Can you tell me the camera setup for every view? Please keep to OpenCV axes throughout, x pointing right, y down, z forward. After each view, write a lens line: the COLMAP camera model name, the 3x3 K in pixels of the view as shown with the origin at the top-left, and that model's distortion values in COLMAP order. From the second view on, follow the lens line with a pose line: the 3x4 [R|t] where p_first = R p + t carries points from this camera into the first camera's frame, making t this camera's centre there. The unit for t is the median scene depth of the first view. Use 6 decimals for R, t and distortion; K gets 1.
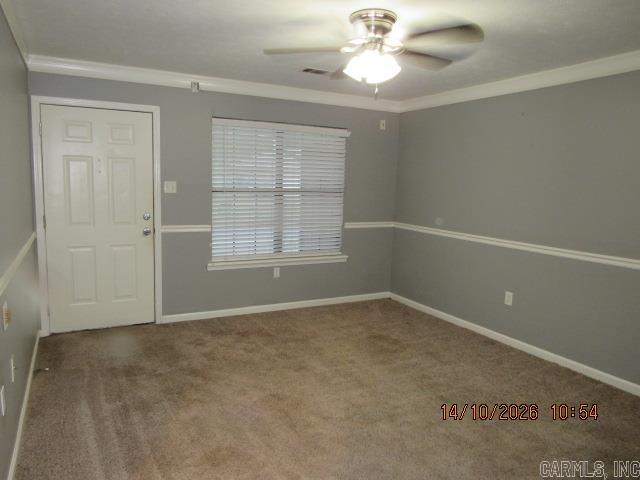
lens RADIAL K [[458.7, 0, 316.5], [0, 458.7, 239.5], [0, 0, 1]] dist [-0.039156, -0.000677]
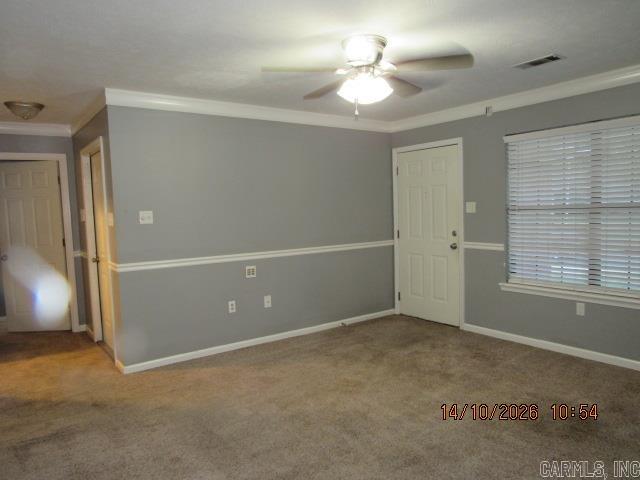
lens RADIAL K [[458.7, 0, 316.5], [0, 458.7, 239.5], [0, 0, 1]] dist [-0.039156, -0.000677]
pose [[0.132380, 0.034422, -0.990601, 0.734119], [-0.093193, 0.995402, 0.022135, -0.026965], [0.986808, 0.089387, 0.134979, 0.497411]]
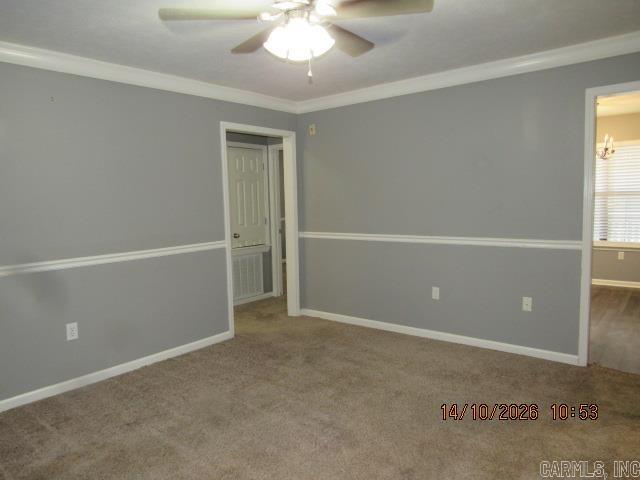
lens RADIAL K [[452.5, 0, 310.1], [0, 452.5, 249.2], [0, 0, 1]] dist [-0.040616, -0.001495]
pose [[-0.368488, -0.133361, 0.920017, -0.428993], [0.134955, 0.971499, 0.194877, -0.107430], [-0.919784, 0.195971, -0.339988, 0.845623]]
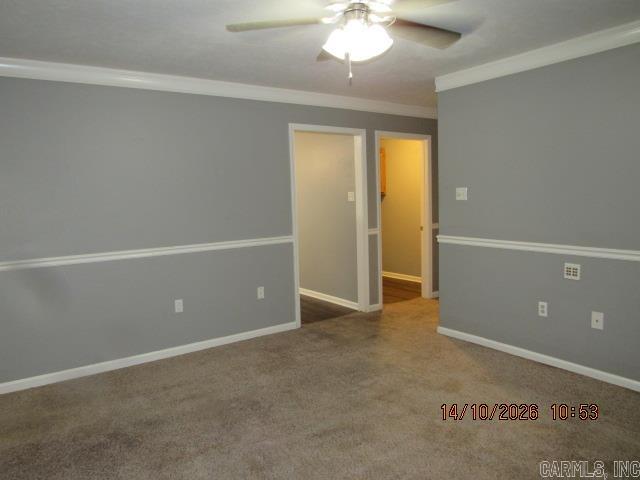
lens RADIAL K [[452.5, 0, 310.1], [0, 452.5, 249.2], [0, 0, 1]] dist [-0.040616, -0.001495]
pose [[-0.995096, 0.011499, -0.098248, 0.180936], [-0.012660, 0.970249, 0.241779, -0.129662], [0.098105, 0.241837, -0.965344, 1.177901]]
